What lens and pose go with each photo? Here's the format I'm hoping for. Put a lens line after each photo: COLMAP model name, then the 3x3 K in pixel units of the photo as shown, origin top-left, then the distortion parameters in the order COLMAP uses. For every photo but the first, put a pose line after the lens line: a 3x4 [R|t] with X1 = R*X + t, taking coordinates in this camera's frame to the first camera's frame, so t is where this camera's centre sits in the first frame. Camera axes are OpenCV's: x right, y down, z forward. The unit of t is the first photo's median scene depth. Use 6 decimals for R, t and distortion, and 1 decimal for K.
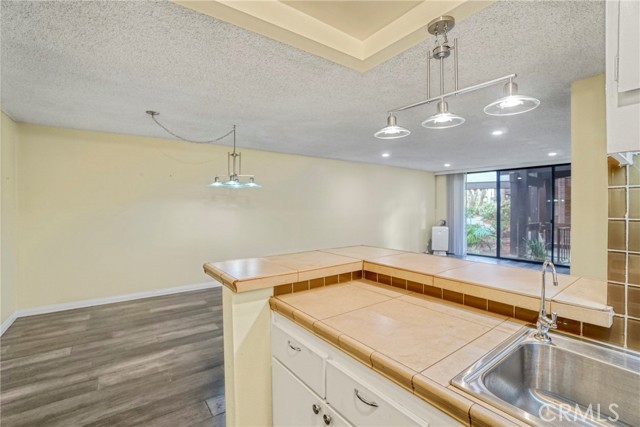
lens RADIAL K [[280.3, 0, 320.0], [0, 280.3, 213.5], [0, 0, 1]] dist [-0.054987, -0.000048]
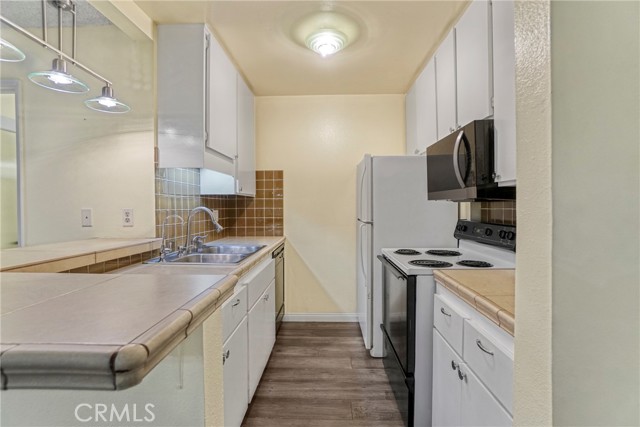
lens RADIAL K [[310.2, 0, 320.0], [0, 310.2, 213.5], [0, 0, 1]] dist [-0.057091, 0.017433]
pose [[-0.780396, -0.011386, 0.625182, -0.322534], [0.018305, 0.998990, 0.041044, 0.024035], [-0.625018, 0.043475, -0.779399, 0.476092]]
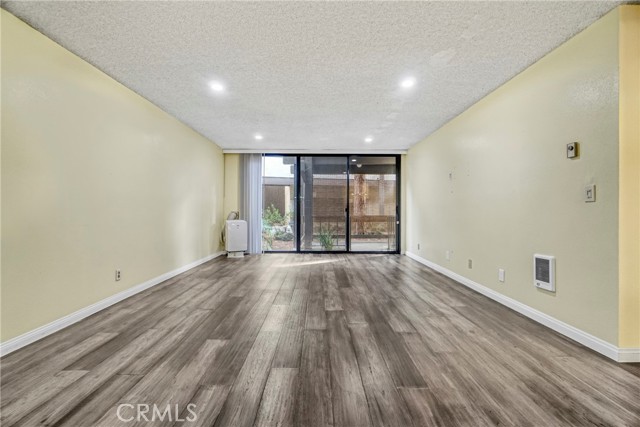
lens RADIAL K [[292.2, 0, 320.1], [0, 292.2, 210.3], [0, 0, 1]] dist [-0.043780, 0.024077]
pose [[0.586049, 0.002052, 0.810273, -0.187531], [0.014473, 0.999811, -0.012999, 0.081155], [-0.810146, 0.019345, 0.585909, 0.793291]]
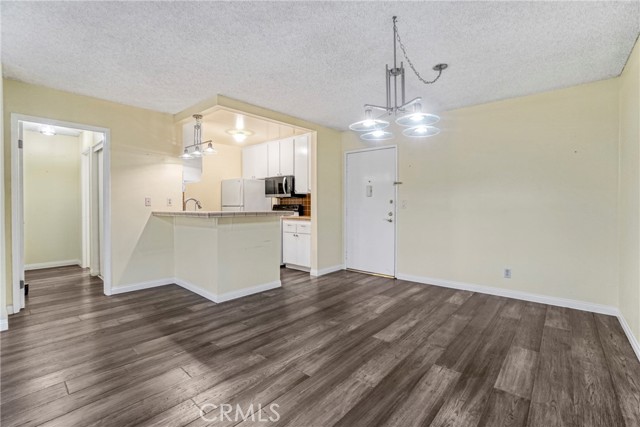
lens RADIAL K [[286.5, 0, 317.2], [0, 286.5, 208.4], [0, 0, 1]] dist [-0.057511, 0.021178]
pose [[-0.979356, 0.001771, -0.202137, -0.053435], [-0.005640, 0.999333, 0.036081, 0.030580], [0.202066, 0.036476, -0.978692, 1.514244]]
